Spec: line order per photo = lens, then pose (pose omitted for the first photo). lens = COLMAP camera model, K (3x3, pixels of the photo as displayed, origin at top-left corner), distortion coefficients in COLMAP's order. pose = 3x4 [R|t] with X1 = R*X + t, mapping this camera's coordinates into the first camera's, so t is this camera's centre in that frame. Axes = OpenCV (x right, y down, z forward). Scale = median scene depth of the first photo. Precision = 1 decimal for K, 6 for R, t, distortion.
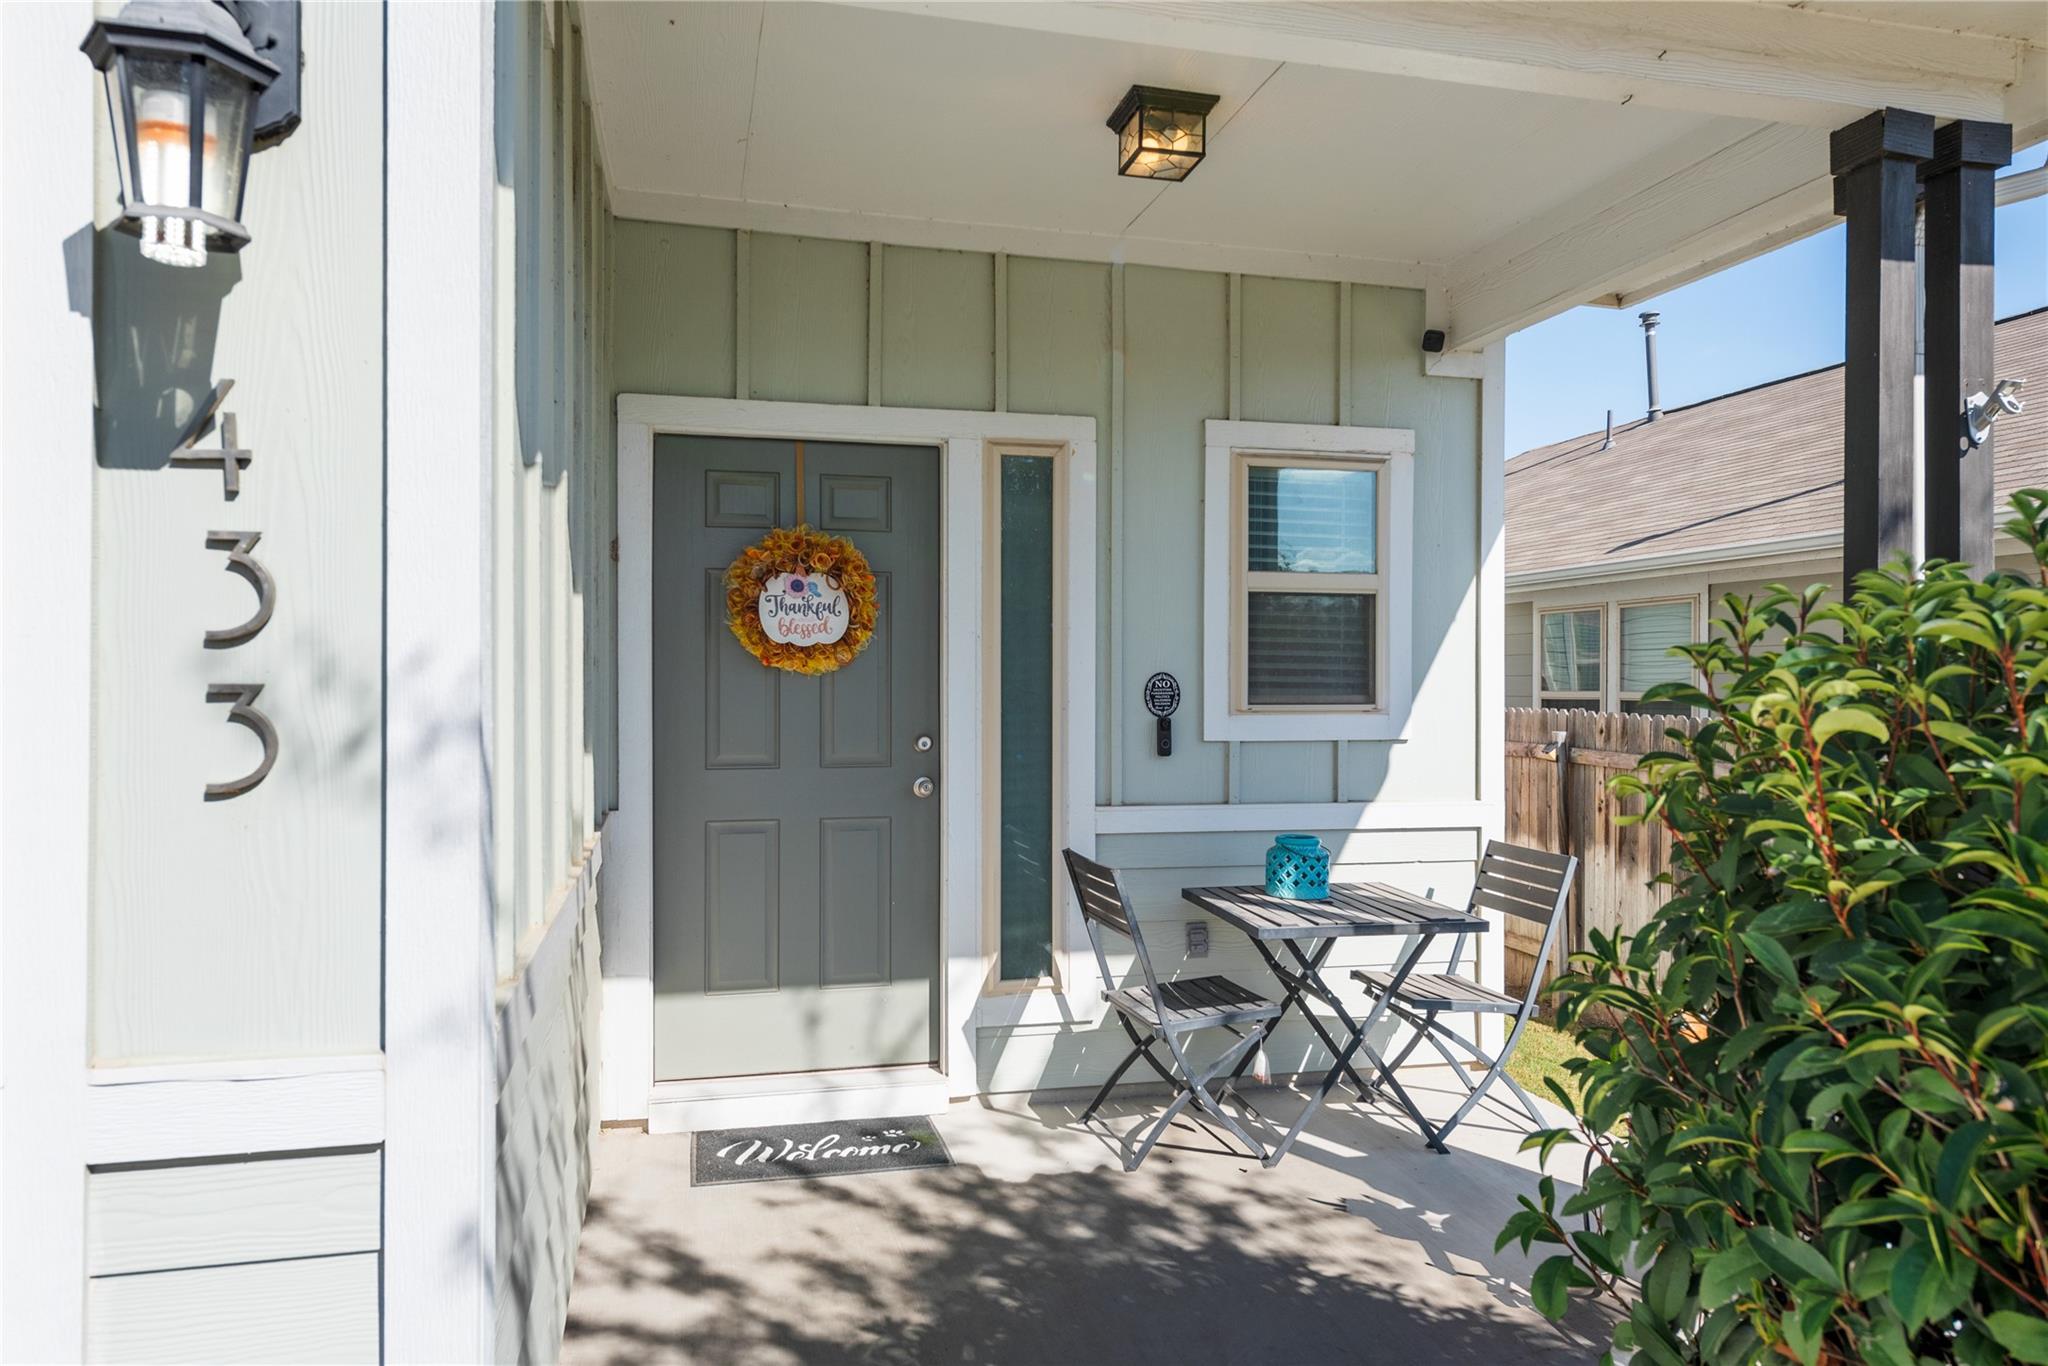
lens RADIAL K [[1363.4, 0, 1030.4], [0, 1363.4, 686.6], [0, 0, 1]] dist [0.005082, 0.000061]
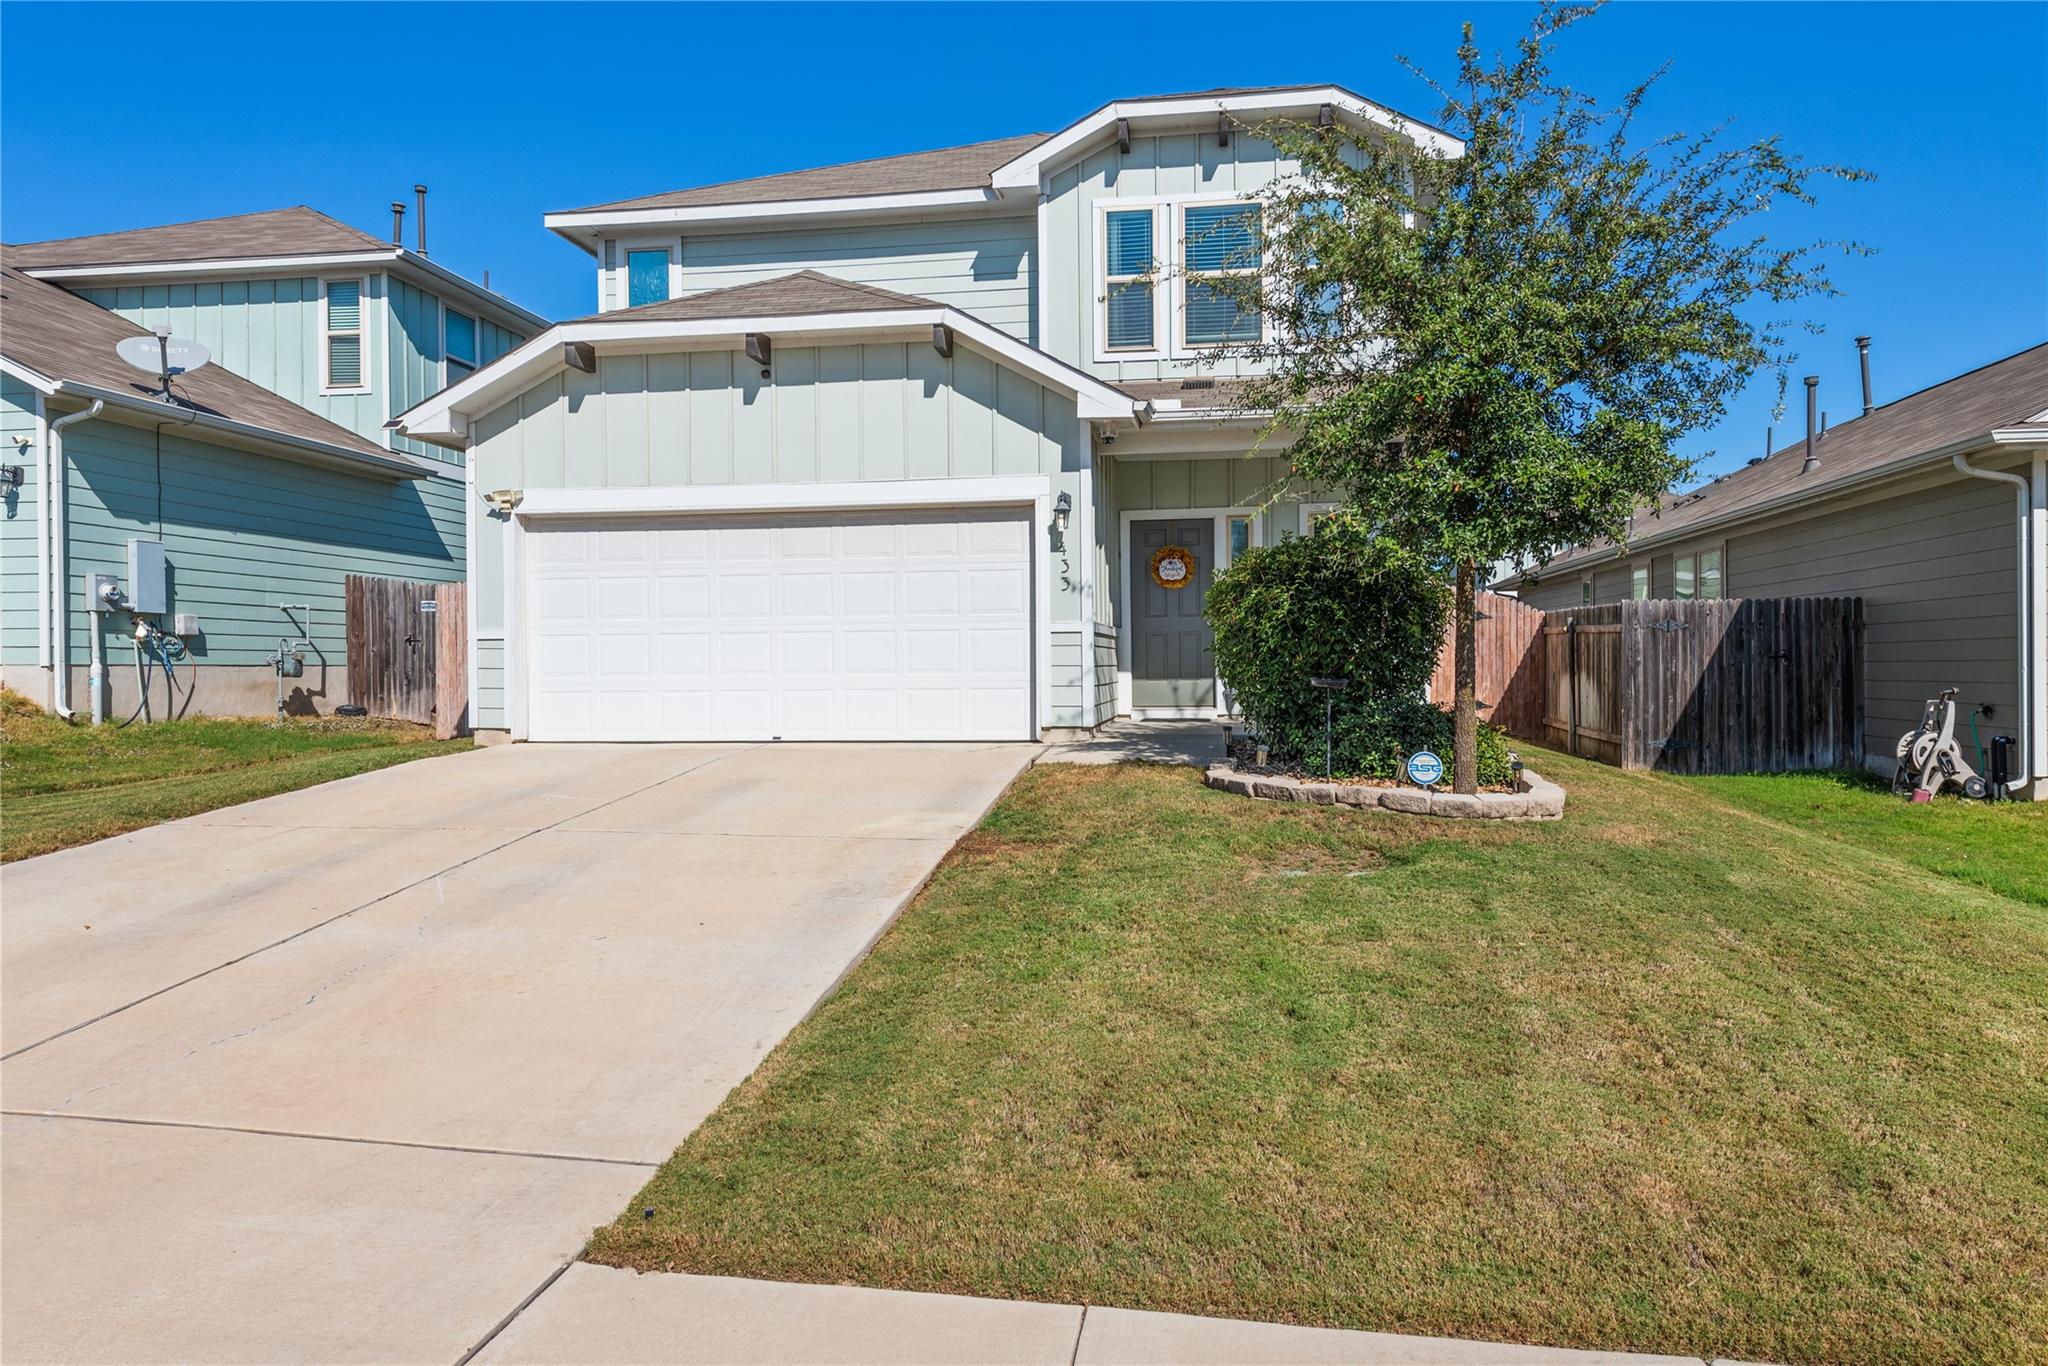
lens RADIAL K [[1363.4, 0, 1022.9], [0, 1363.4, 678.0], [0, 0, 1]] dist [0.005082, 0.000061]
pose [[0.917642, -0.007696, -0.397332, 0.853099], [0.011806, 0.999899, 0.007899, 0.185982], [0.397232, -0.011940, 0.917641, -2.314694]]
